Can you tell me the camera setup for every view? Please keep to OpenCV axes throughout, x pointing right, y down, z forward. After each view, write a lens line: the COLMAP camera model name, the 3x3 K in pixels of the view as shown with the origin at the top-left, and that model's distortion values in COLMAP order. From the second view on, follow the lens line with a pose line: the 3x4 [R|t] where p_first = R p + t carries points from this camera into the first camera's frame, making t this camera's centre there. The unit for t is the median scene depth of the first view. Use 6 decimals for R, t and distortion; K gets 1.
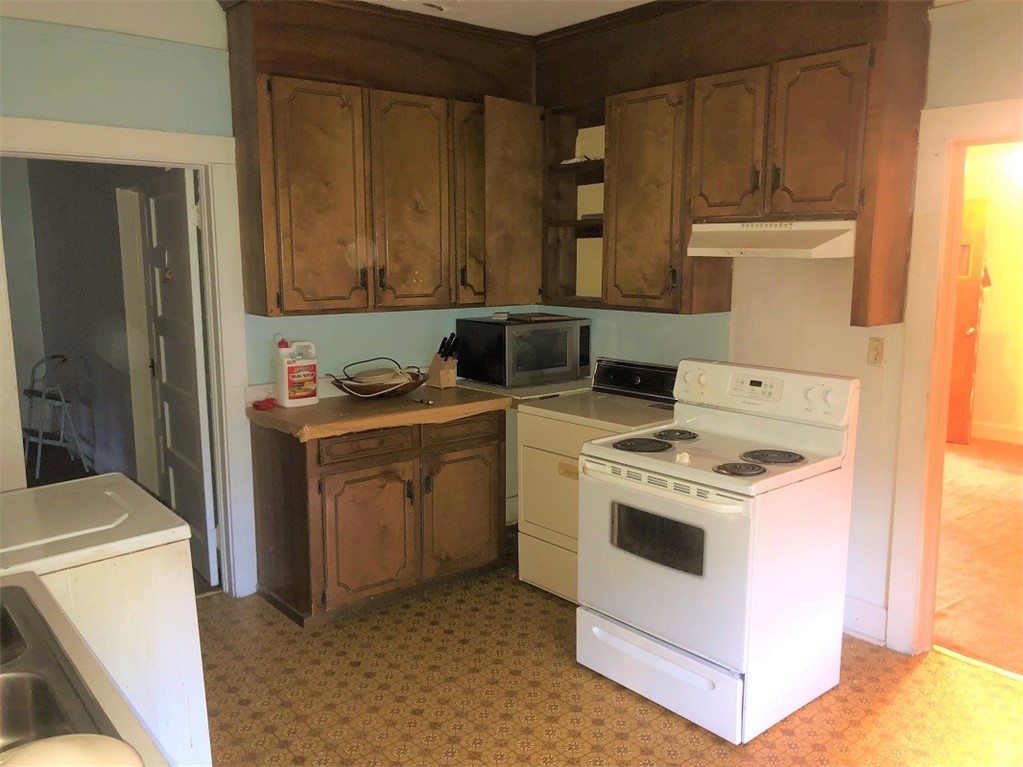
lens RADIAL K [[824.1, 0, 511.5], [0, 824.1, 383.5], [0, 0, 1]] dist [0.003451, 0.001475]
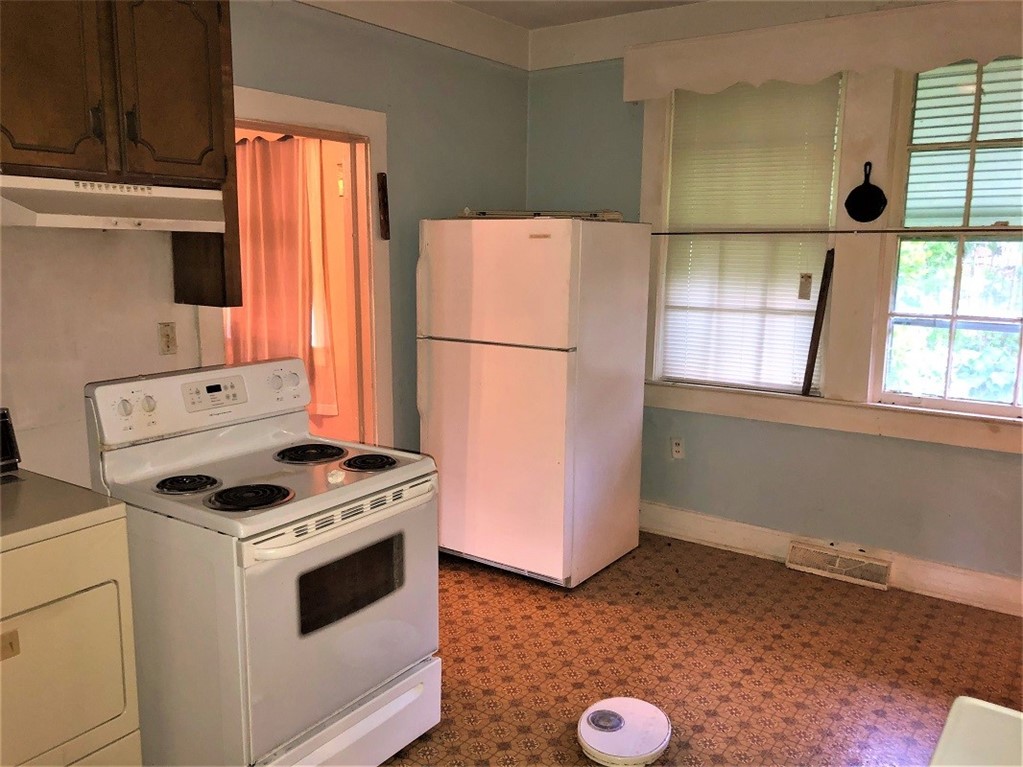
lens RADIAL K [[824.1, 0, 511.5], [0, 824.1, 383.5], [0, 0, 1]] dist [0.003451, 0.001475]
pose [[-0.255480, -0.171047, 0.951563, -0.543049], [0.141496, 0.967013, 0.211814, -0.134653], [-0.956404, 0.188757, -0.222850, 0.903327]]
